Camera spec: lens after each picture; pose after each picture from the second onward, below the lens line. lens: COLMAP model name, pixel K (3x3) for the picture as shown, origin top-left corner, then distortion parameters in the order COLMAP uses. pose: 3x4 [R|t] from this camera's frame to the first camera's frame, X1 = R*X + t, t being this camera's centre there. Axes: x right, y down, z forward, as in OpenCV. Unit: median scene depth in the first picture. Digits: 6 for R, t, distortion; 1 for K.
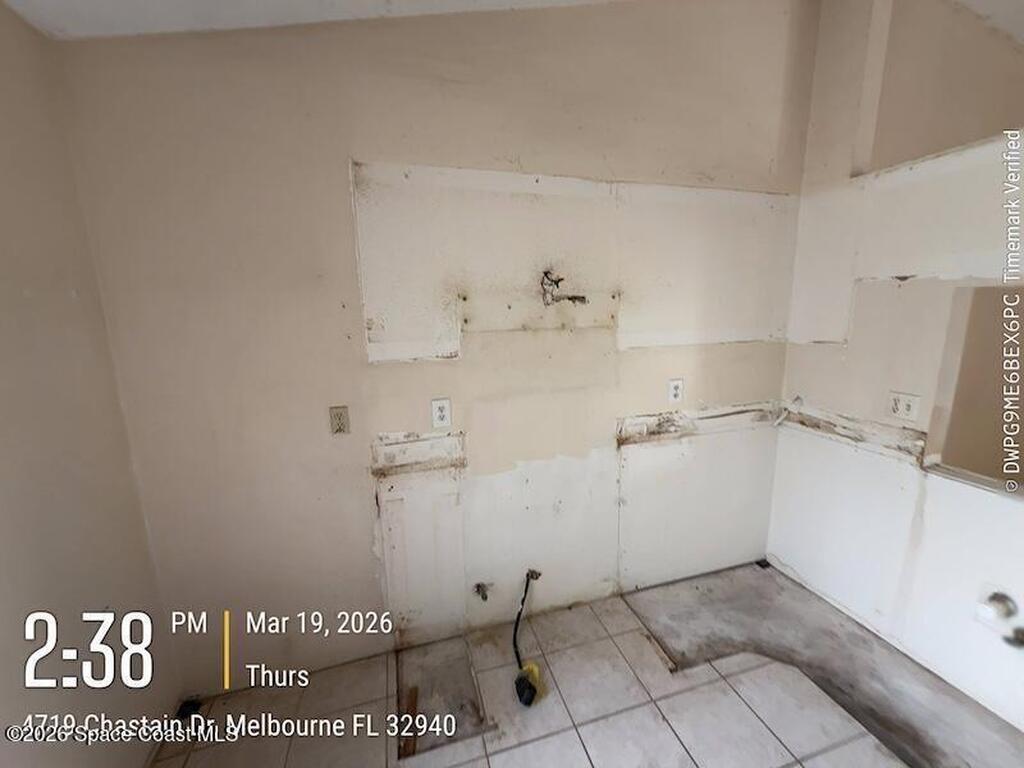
lens RADIAL K [[407.5, 0, 512.1], [0, 407.5, 382.6], [0, 0, 1]] dist [-0.002687, -0.000153]
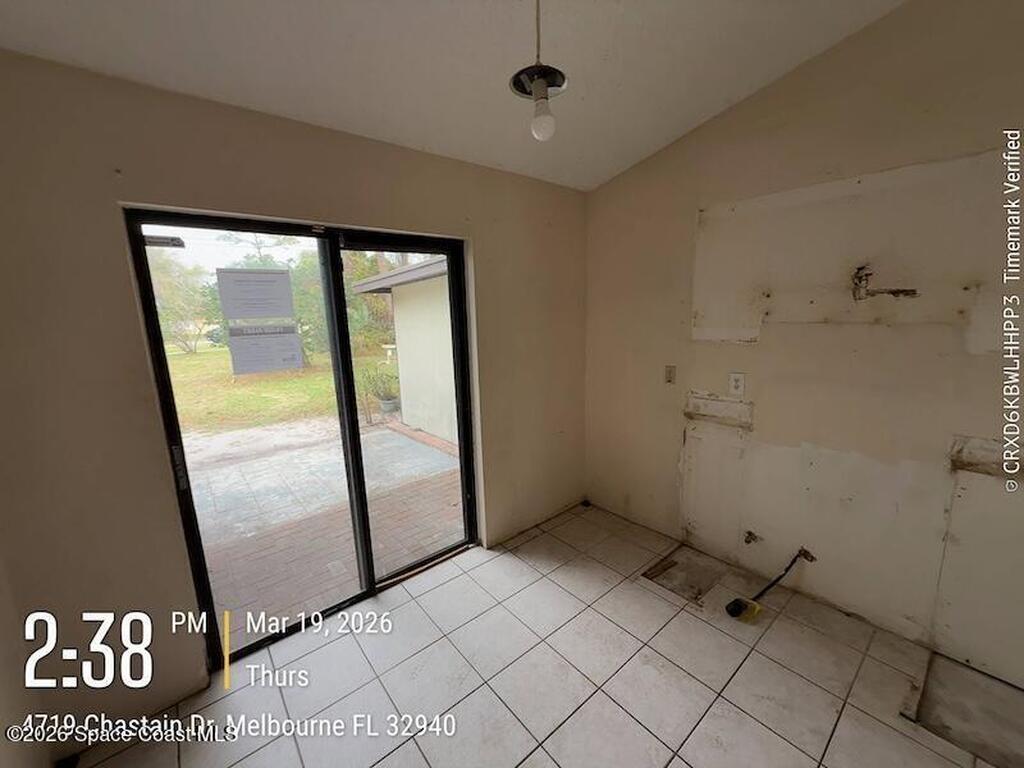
lens RADIAL K [[407.5, 0, 512.4], [0, 407.5, 383.1], [0, 0, 1]] dist [-0.002687, -0.000153]
pose [[0.389051, 0.170463, -0.905307, 0.675422], [-0.150670, 0.981272, 0.120017, 0.022717], [0.908811, 0.089710, 0.407449, -0.177976]]
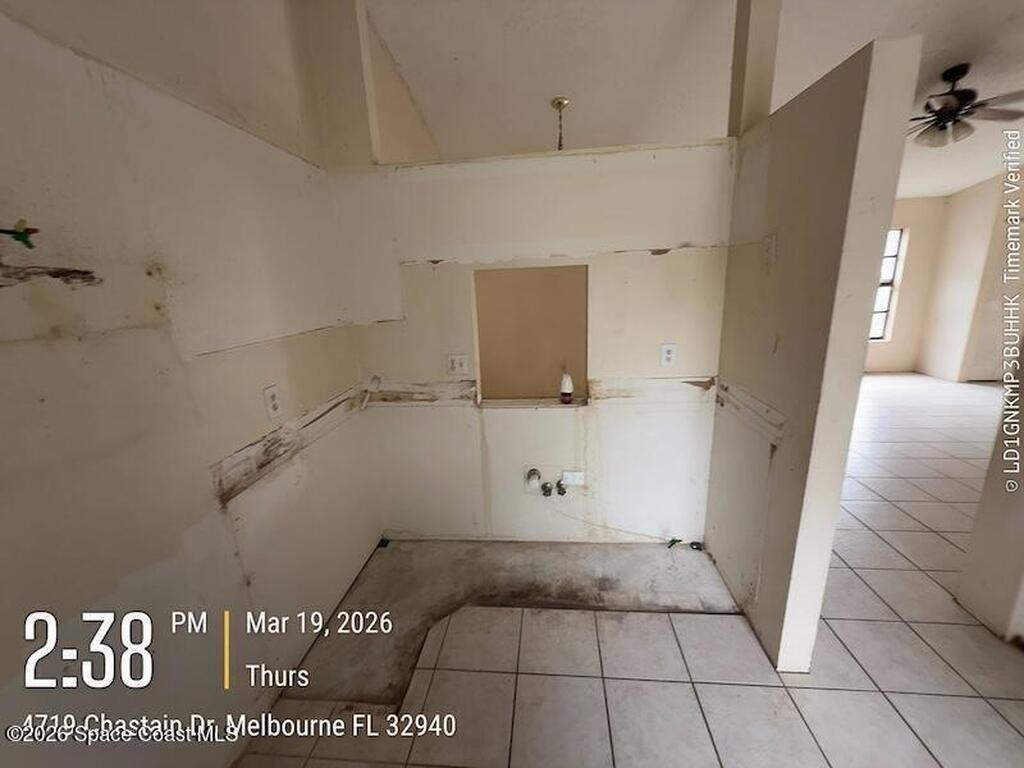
lens RADIAL K [[407.5, 0, 518.3], [0, 407.5, 384.1], [0, 0, 1]] dist [-0.002687, -0.000153]
pose [[0.360395, -0.224206, 0.905454, -0.123105], [0.203857, 0.966151, 0.158095, -0.041091], [-0.910251, 0.127606, 0.393902, 0.309794]]
